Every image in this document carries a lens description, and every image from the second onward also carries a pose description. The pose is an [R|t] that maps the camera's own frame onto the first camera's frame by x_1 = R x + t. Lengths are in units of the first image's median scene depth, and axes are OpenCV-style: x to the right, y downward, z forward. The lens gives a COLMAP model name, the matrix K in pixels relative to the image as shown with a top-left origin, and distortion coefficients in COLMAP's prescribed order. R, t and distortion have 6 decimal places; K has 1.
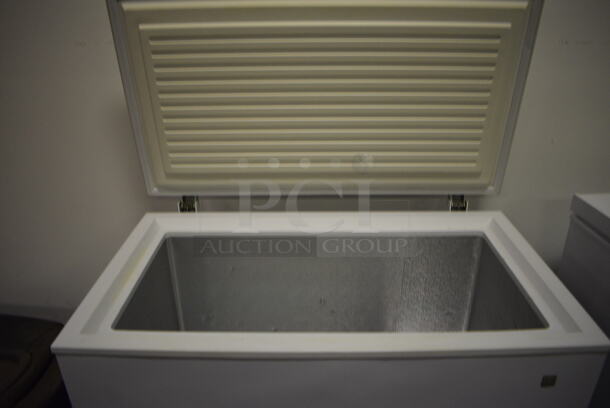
lens RADIAL K [[473.2, 0, 305.0], [0, 473.2, 204.0], [0, 0, 1]] dist [-0.162364, 0.074206]
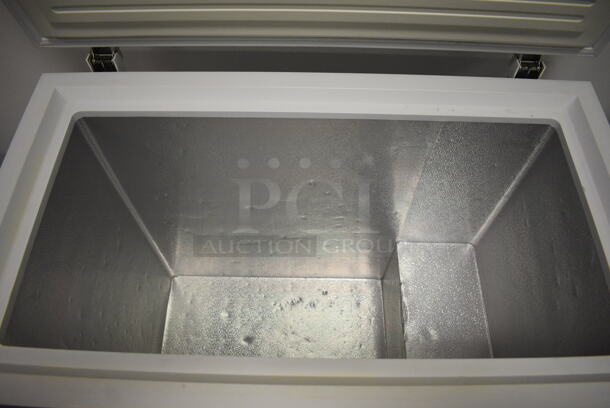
lens RADIAL K [[473.2, 0, 305.0], [0, 473.2, 204.0], [0, 0, 1]] dist [-0.162364, 0.074206]
pose [[0.999879, 0.013498, 0.007693, 0.021726], [-0.015484, 0.825204, 0.564623, -0.190617], [0.001273, -0.564674, 0.825313, 0.387783]]
